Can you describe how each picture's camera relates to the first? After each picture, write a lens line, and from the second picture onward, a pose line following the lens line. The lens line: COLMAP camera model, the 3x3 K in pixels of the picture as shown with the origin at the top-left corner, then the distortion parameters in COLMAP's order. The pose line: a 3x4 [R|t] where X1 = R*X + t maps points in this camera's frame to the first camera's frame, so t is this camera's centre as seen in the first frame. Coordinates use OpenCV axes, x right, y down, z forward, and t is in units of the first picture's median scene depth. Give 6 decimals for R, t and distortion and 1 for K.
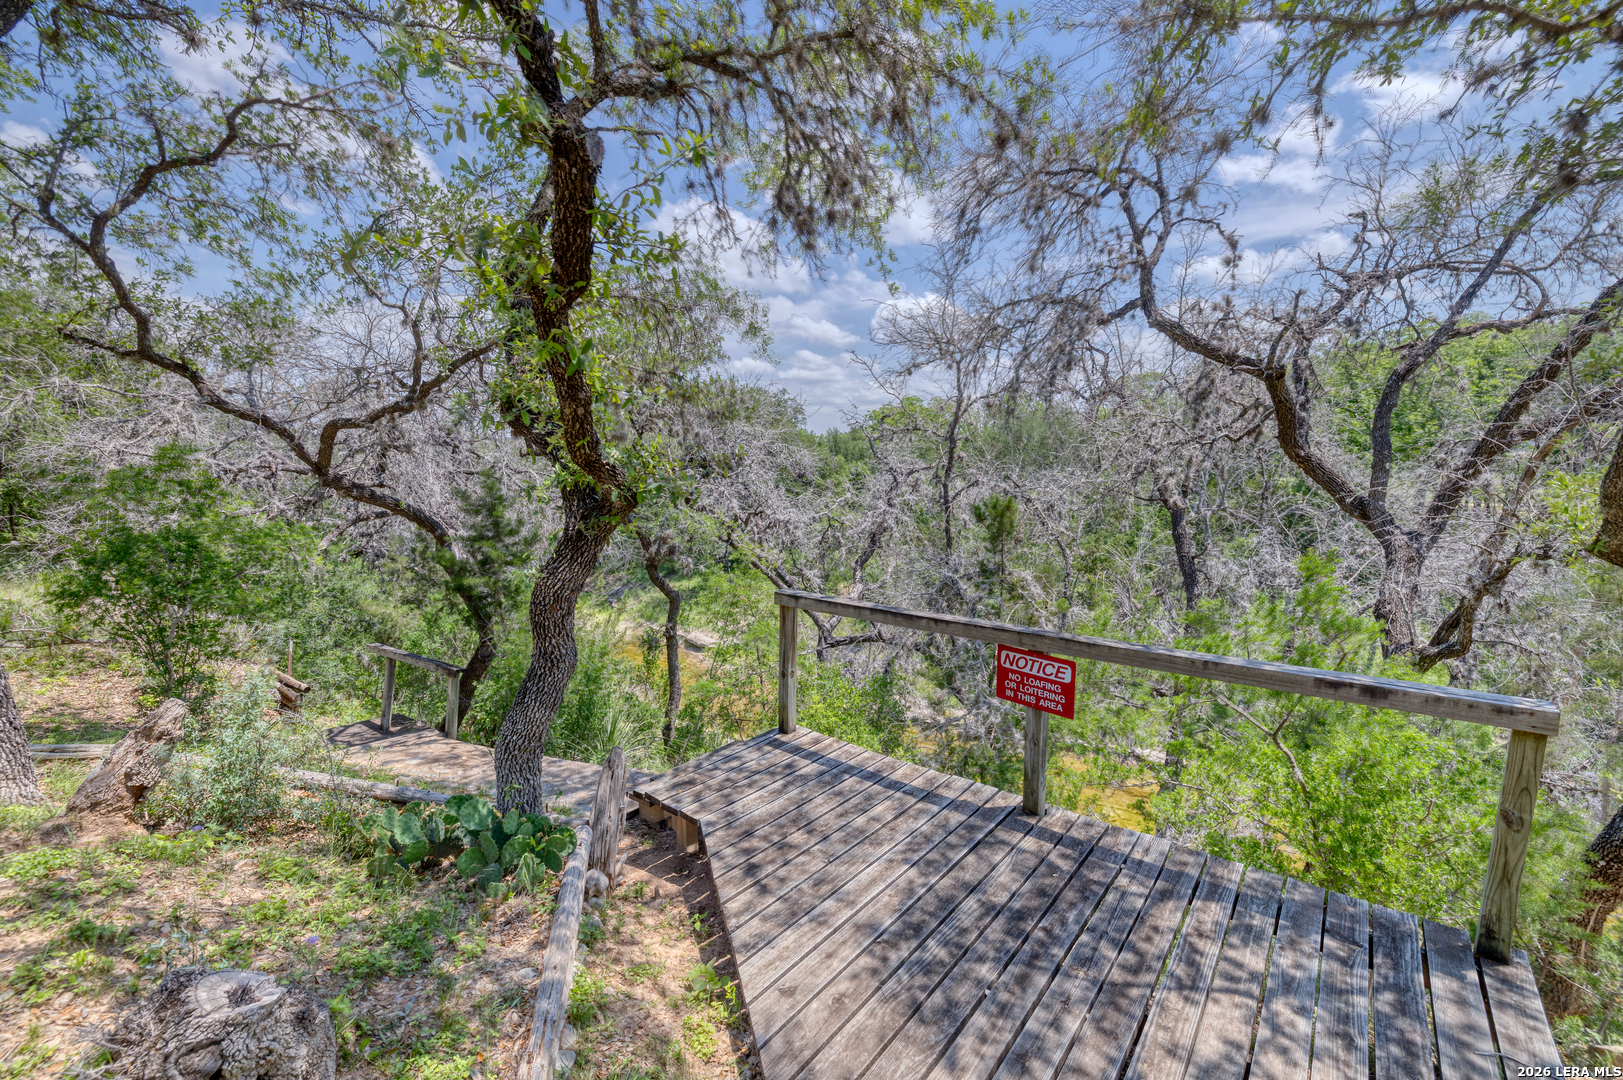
lens RADIAL K [[666.9, 0, 814.5], [0, 666.9, 545.9], [0, 0, 1]] dist [-0.001009, -0.003374]
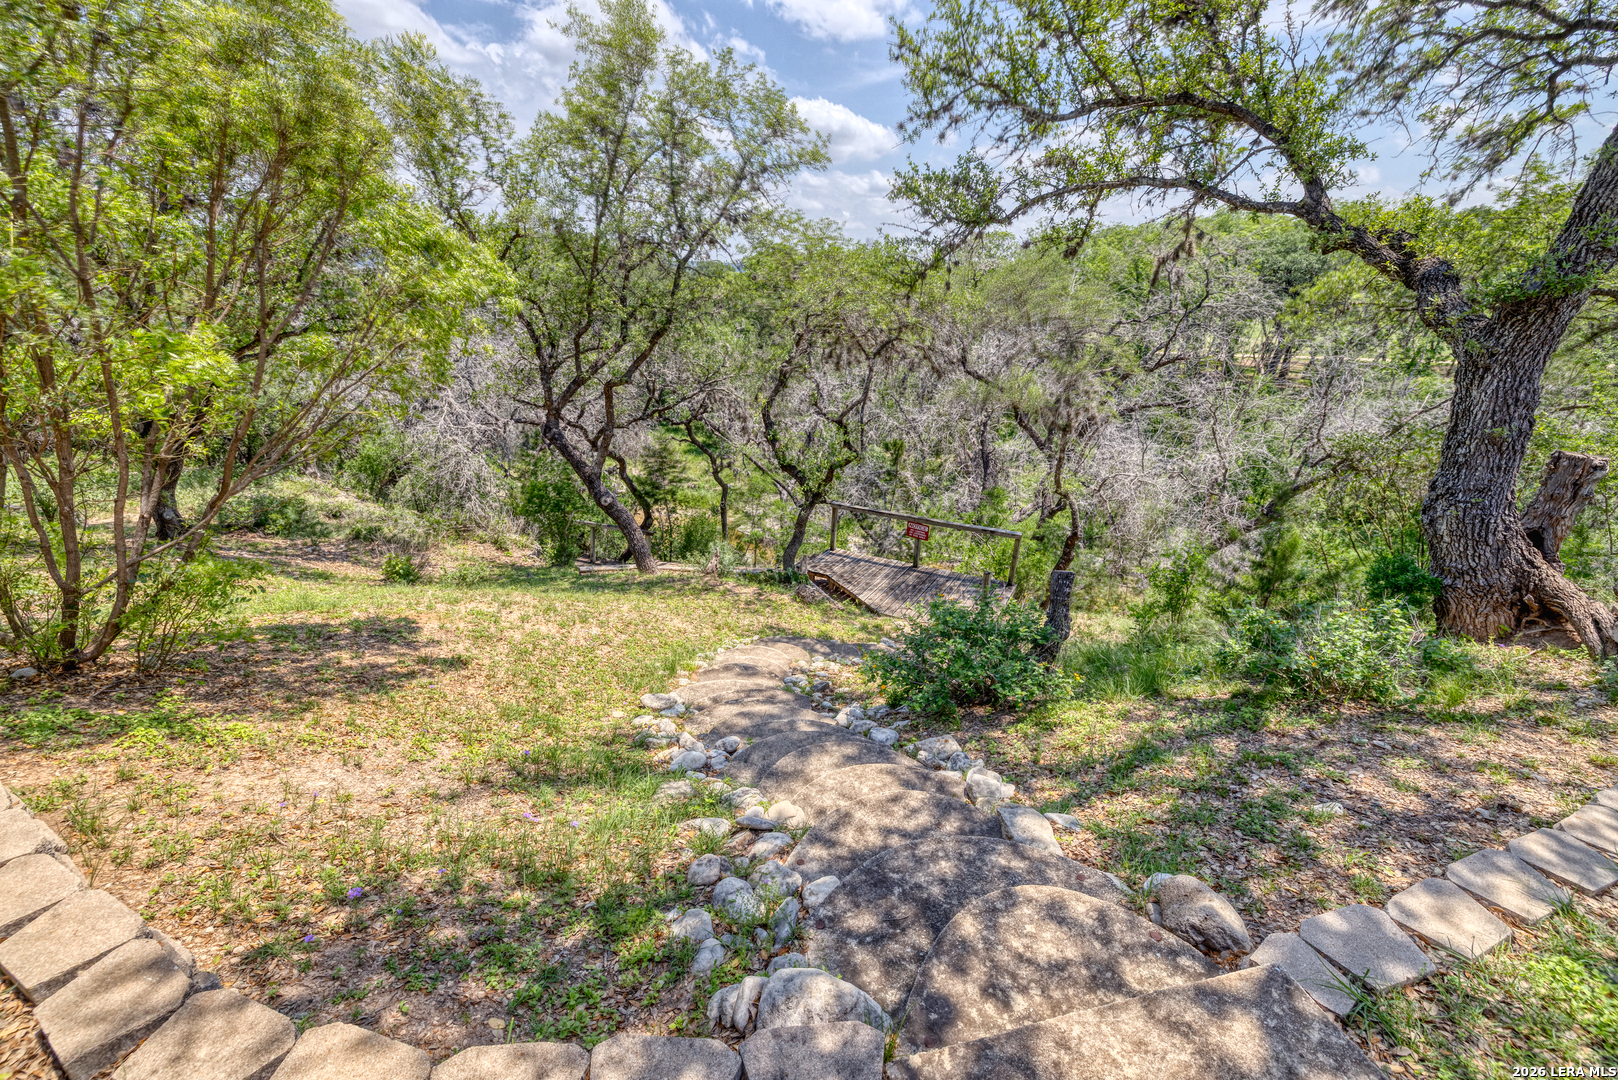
lens RADIAL K [[664.8, 0, 807.0], [0, 664.8, 536.3], [0, 0, 1]] dist [-0.001009, -0.003374]
pose [[0.980931, -0.051005, 0.187545, -0.526466], [0.004764, 0.970972, 0.239145, -0.356493], [-0.194298, -0.233691, 0.952700, -1.301870]]
